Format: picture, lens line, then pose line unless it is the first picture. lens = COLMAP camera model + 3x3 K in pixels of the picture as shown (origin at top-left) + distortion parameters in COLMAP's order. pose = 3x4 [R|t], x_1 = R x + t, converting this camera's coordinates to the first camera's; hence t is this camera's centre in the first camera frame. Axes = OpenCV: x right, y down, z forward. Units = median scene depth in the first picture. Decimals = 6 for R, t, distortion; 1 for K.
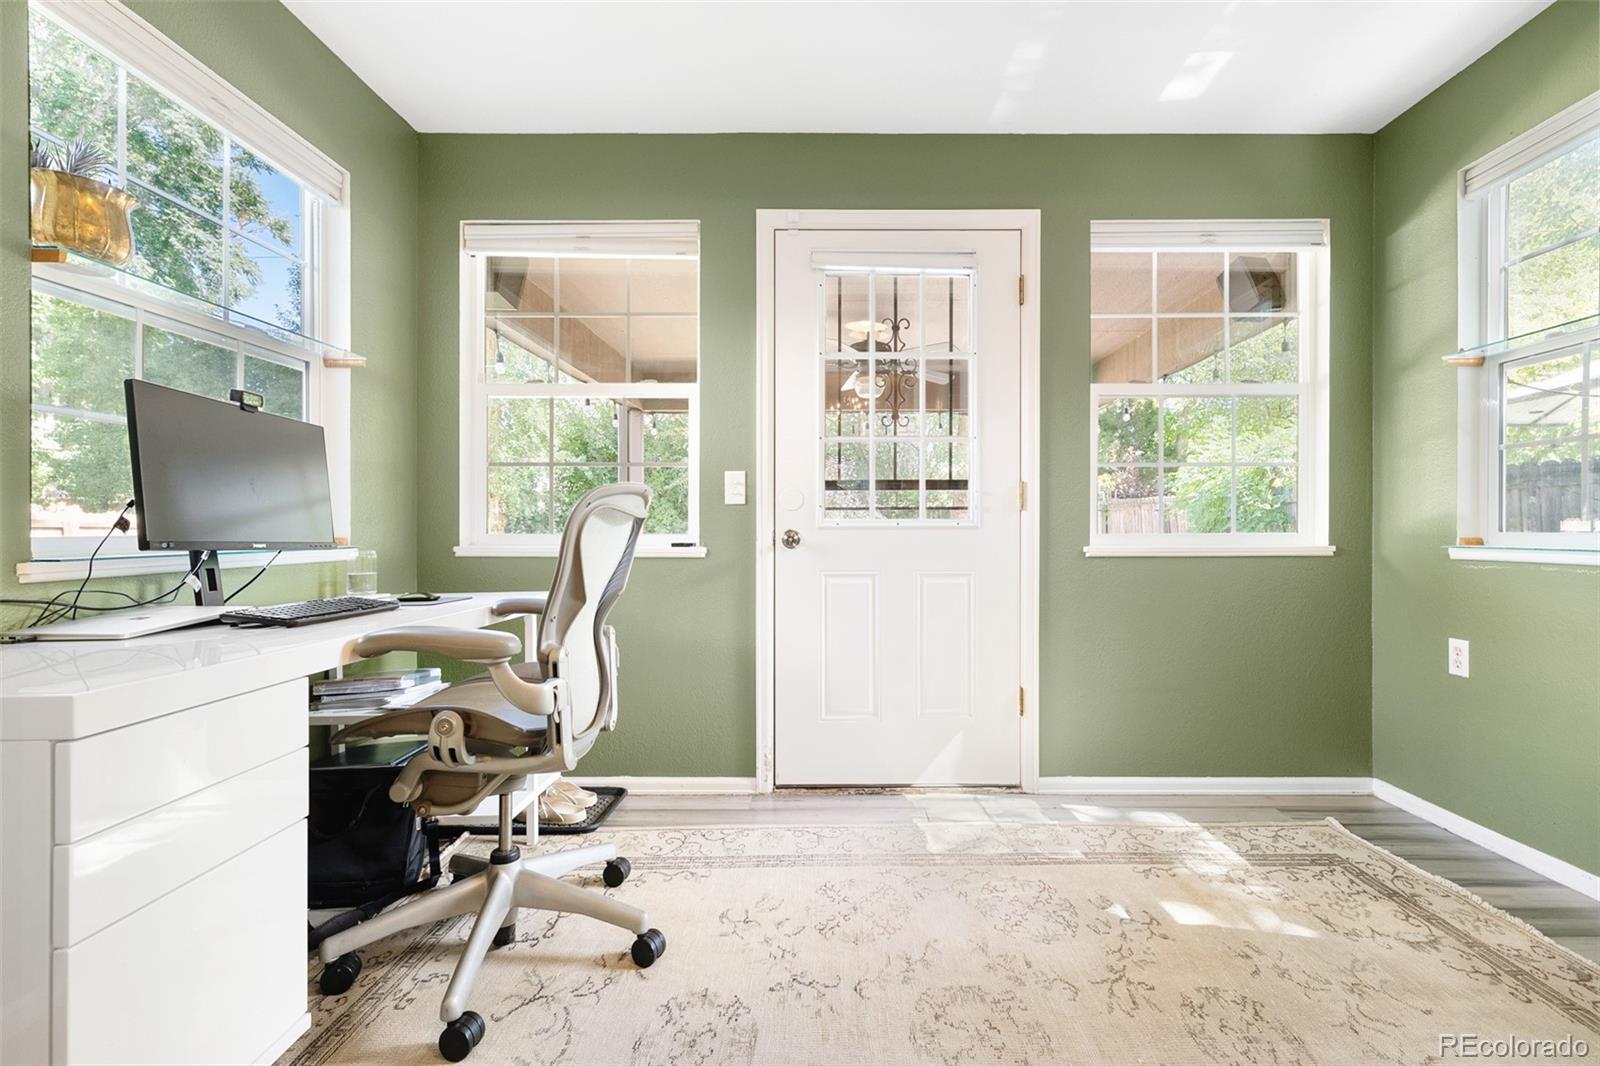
lens RADIAL K [[662.5, 0, 800.0], [0, 662.5, 533.0], [0, 0, 1]] dist [-0.002453, -0.000325]
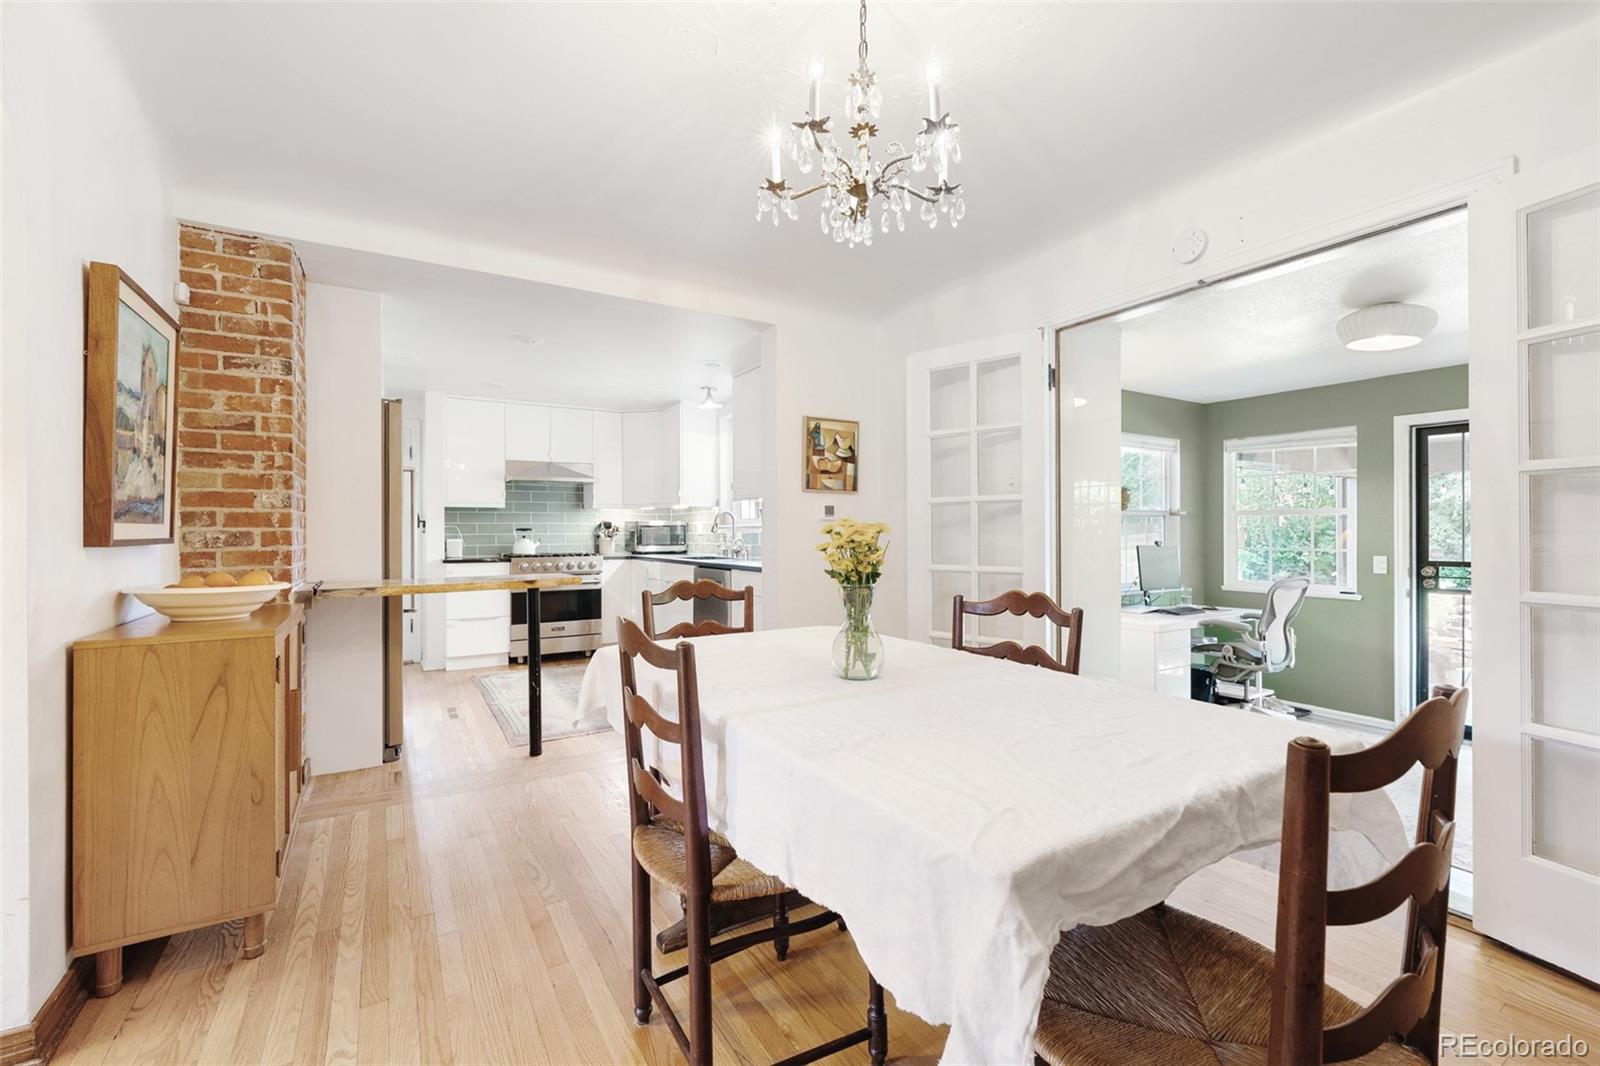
lens RADIAL K [[662.5, 0, 800.0], [0, 662.5, 533.0], [0, 0, 1]] dist [-0.002453, -0.000325]
pose [[0.534111, 0.003363, -0.845407, 0.879497], [0.000725, 0.999990, 0.004436, -0.243648], [0.845414, -0.002983, 0.534104, -2.022031]]
